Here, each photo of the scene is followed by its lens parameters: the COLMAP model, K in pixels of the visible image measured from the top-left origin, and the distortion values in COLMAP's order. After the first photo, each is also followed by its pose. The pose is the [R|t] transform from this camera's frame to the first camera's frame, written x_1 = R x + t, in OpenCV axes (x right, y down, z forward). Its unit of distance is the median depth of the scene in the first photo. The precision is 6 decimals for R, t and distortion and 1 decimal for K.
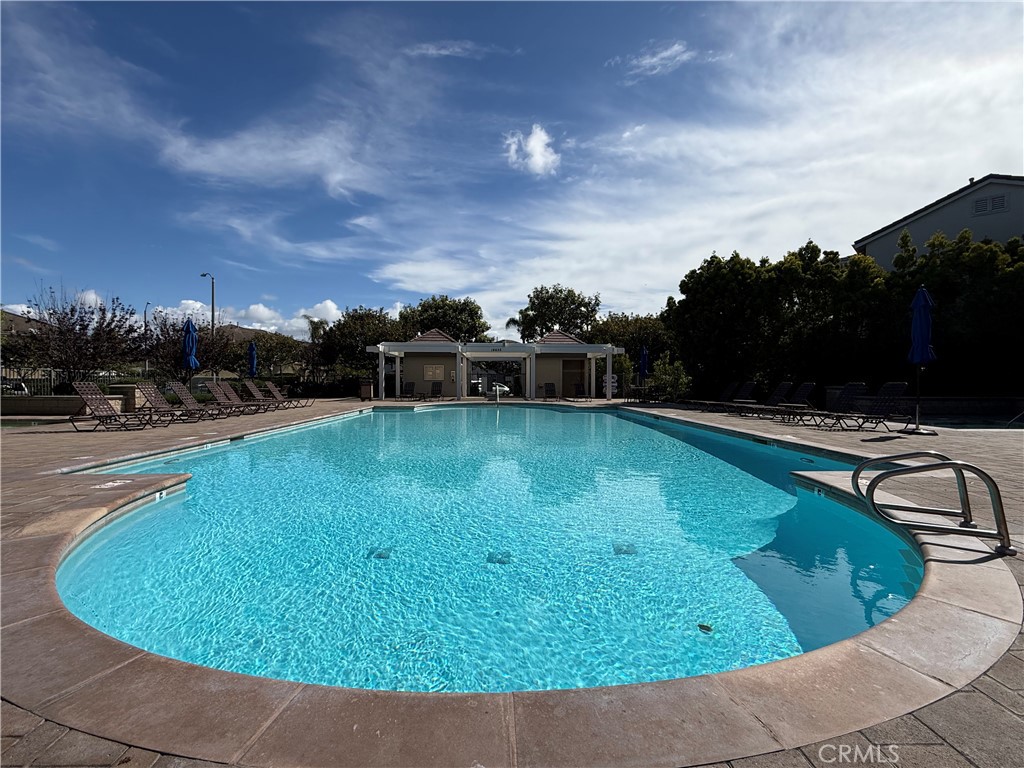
lens RADIAL K [[425.5, 0, 512.0], [0, 425.5, 384.0], [0, 0, 1]] dist [0.009435, -0.000054]
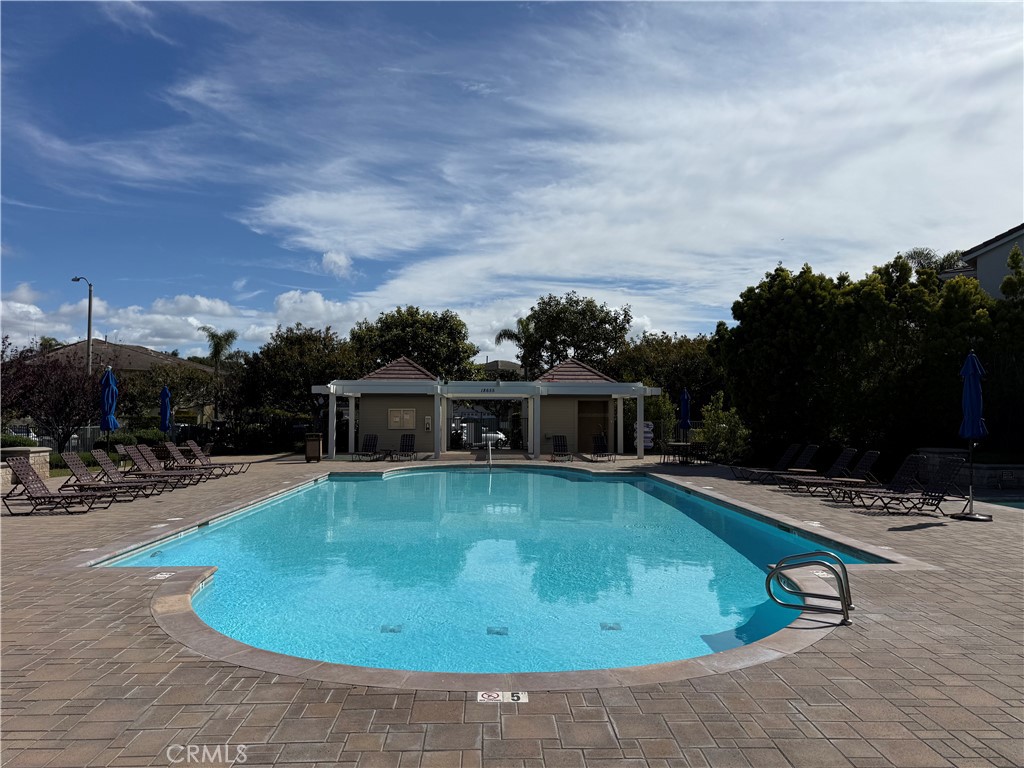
lens RADIAL K [[725.5, 0, 512.0], [0, 725.5, 384.0], [0, 0, 1]] dist [0.111140, -0.129806]
pose [[0.999978, 0.001543, 0.006402, -0.002514], [-0.001413, 0.999795, -0.020210, -0.061097], [-0.006432, 0.020200, 0.999775, -0.249735]]
